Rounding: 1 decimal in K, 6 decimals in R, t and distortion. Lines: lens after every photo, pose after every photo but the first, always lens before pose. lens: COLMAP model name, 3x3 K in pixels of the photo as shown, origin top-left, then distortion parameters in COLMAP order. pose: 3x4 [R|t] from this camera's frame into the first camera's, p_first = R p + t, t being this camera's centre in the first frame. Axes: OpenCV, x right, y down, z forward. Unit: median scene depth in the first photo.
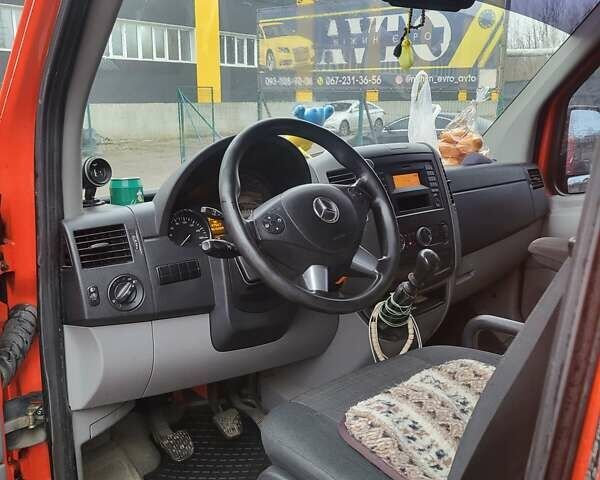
lens RADIAL K [[600.9, 0, 302.2], [0, 600.9, 239.4], [0, 0, 1]] dist [0.041904, 0.000000]
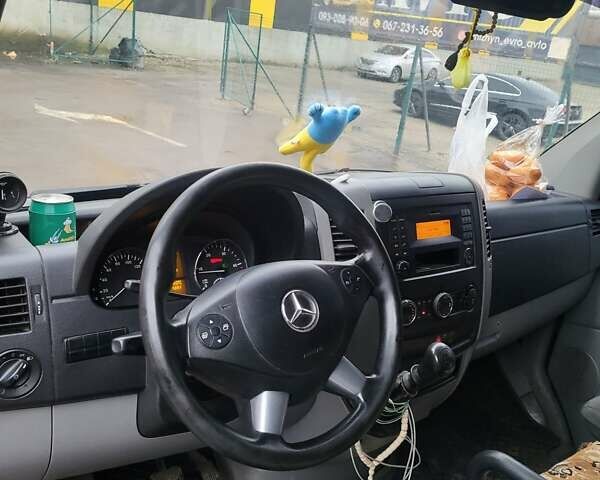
lens RADIAL K [[600.9, 0, 296.8], [0, 600.9, 240.4], [0, 0, 1]] dist [0.041904, 0.000000]
pose [[0.986409, 0.156852, -0.048929, 0.038190], [-0.150578, 0.982142, 0.112803, -0.138530], [0.065749, -0.103902, 0.992412, 0.208295]]
